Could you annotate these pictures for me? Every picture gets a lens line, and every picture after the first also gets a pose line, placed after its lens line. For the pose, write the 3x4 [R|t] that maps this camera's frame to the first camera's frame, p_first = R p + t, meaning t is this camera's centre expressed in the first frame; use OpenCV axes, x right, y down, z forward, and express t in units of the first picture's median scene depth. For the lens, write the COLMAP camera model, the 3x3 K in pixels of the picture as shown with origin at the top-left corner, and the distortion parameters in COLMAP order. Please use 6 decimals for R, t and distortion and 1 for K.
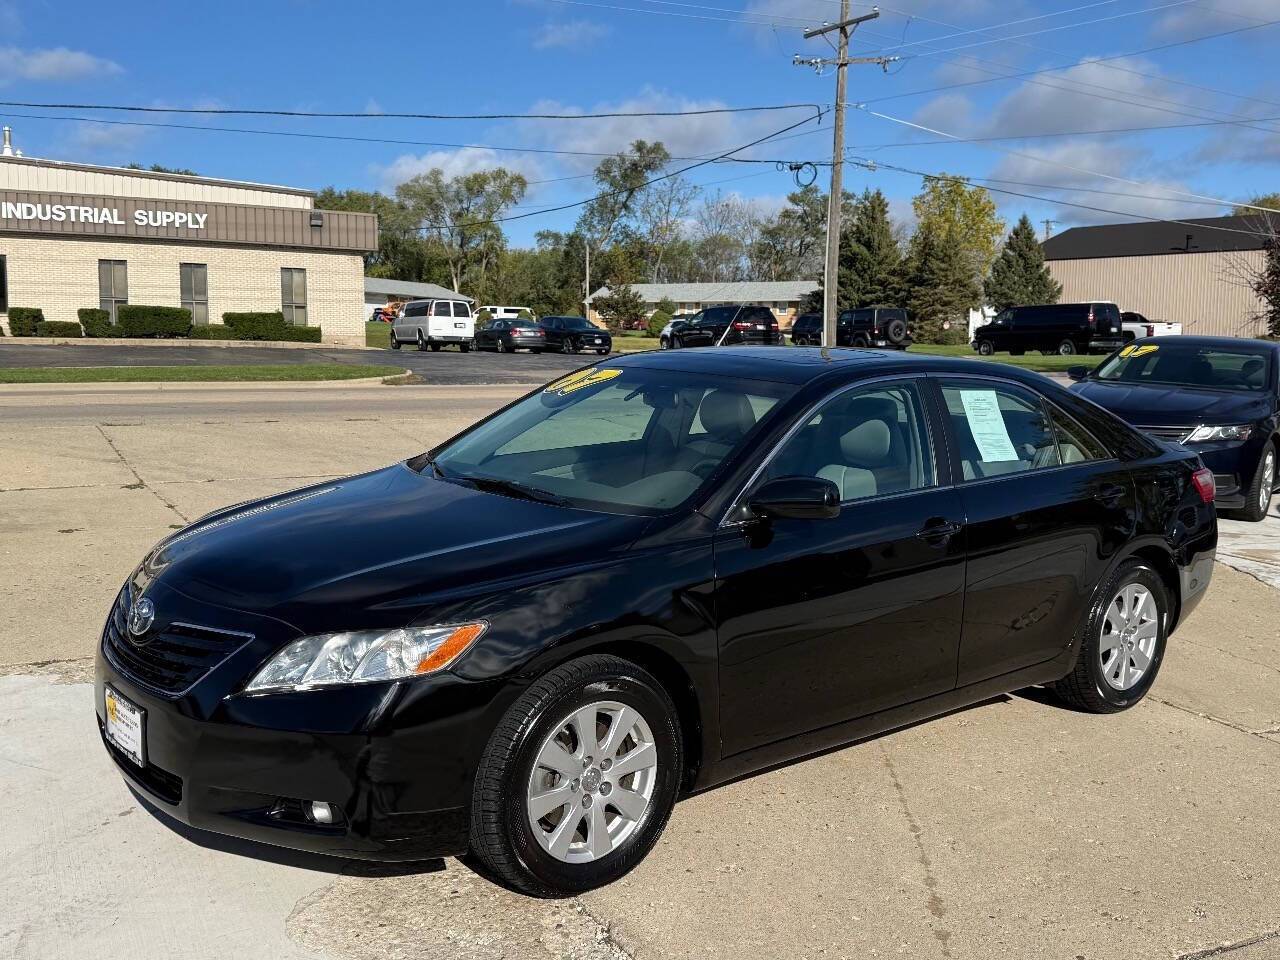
lens RADIAL K [[1265.0, 0, 640.0], [0, 1265.0, 480.0], [0, 0, 1]] dist [0.114558, -0.214712]
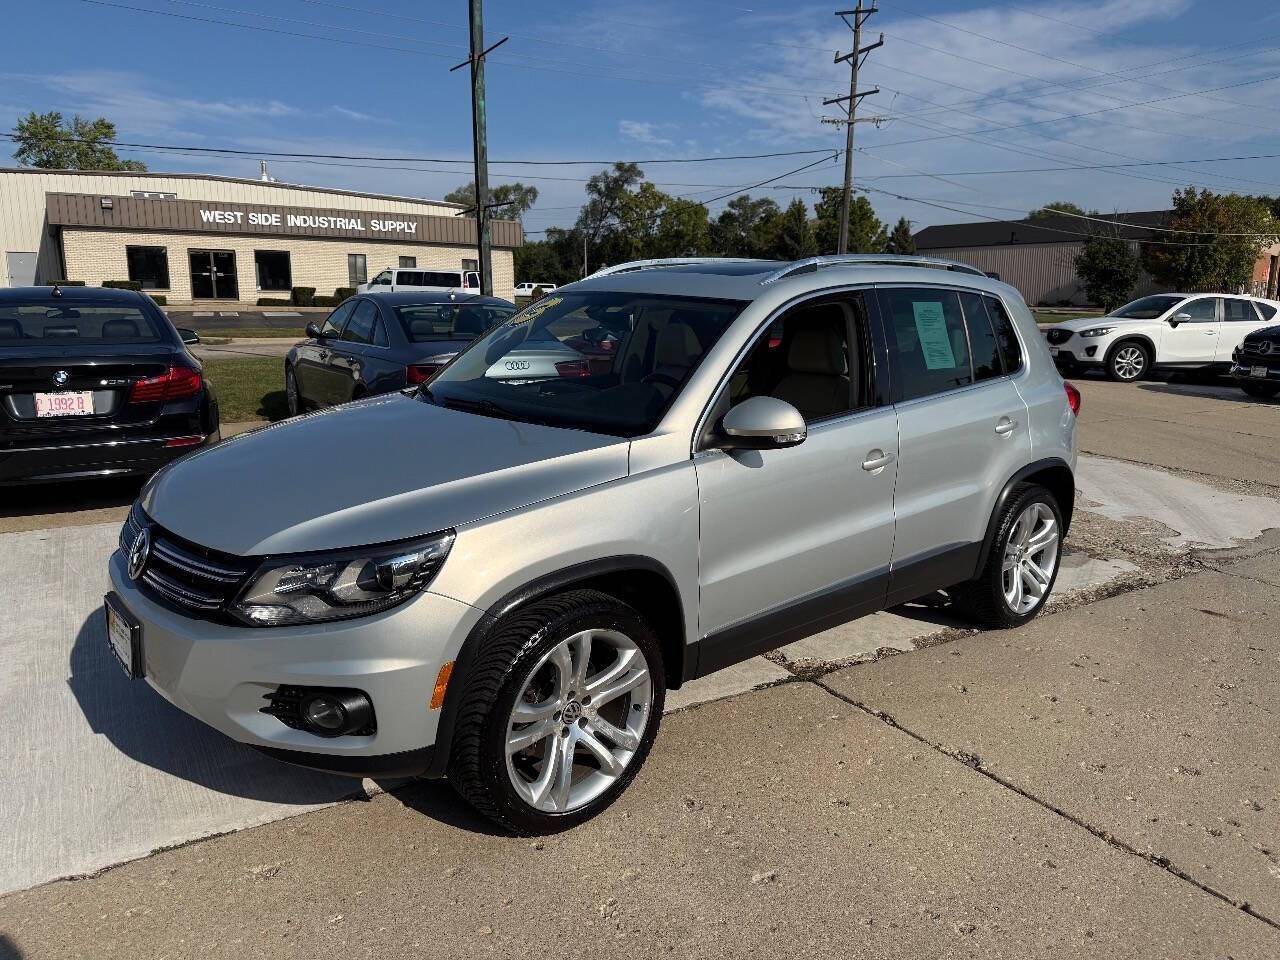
lens RADIAL K [[908.2, 0, 640.0], [0, 908.2, 480.0], [0, 0, 1]] dist [0.081816, -0.137109]
pose [[0.998101, -0.018185, 0.058860, -0.071281], [0.013549, 0.996843, 0.078230, 0.005407], [-0.060097, -0.077283, 0.995196, -0.048483]]
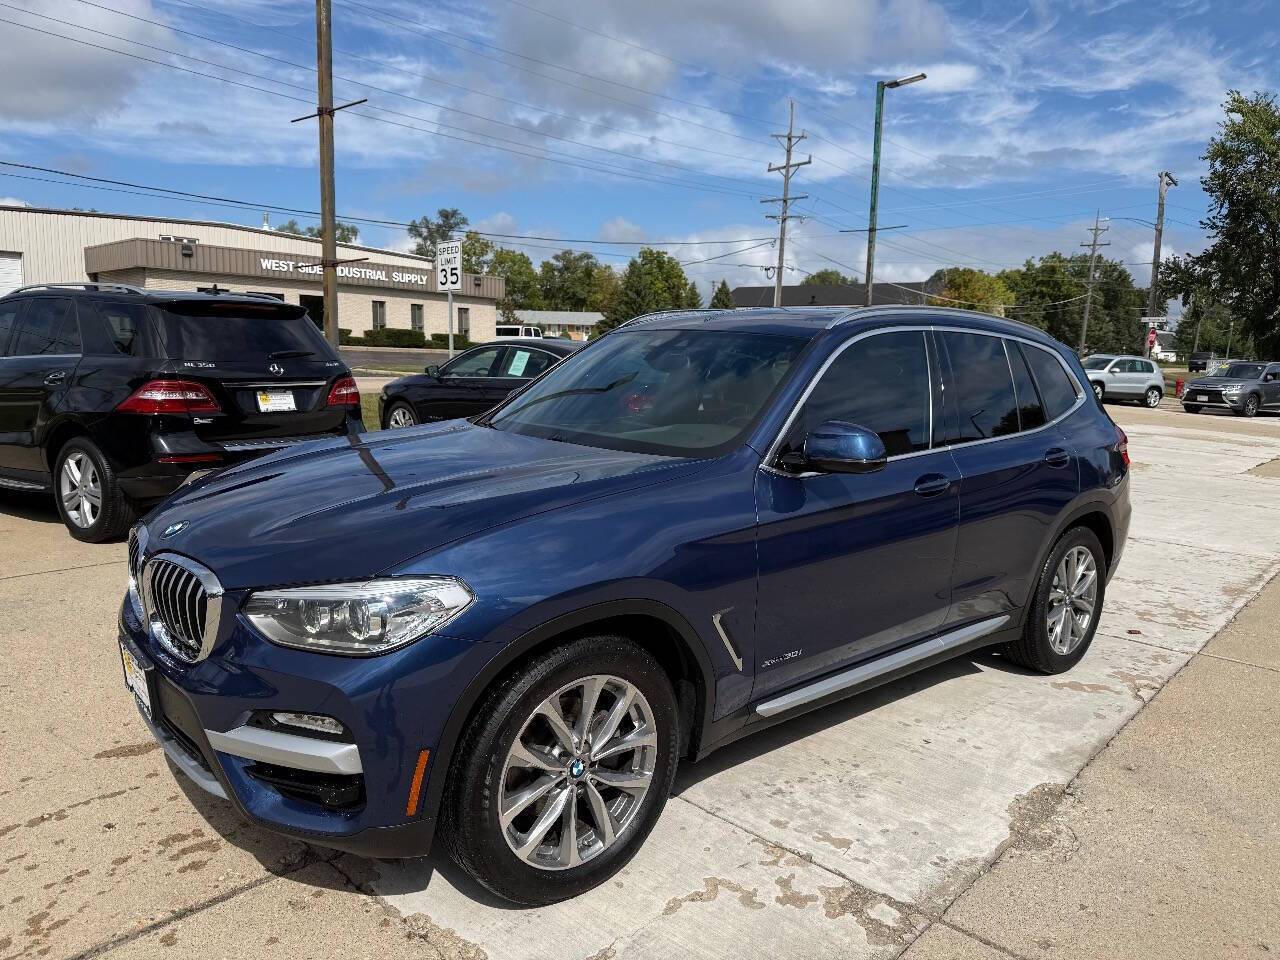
lens RADIAL K [[908.2, 0, 640.0], [0, 908.2, 480.0], [0, 0, 1]] dist [0.081816, -0.137109]
pose [[0.944277, -0.029851, 0.327797, -0.232985], [0.018270, 0.999097, 0.038355, 0.012460], [-0.328646, -0.030229, 0.943969, -0.129604]]
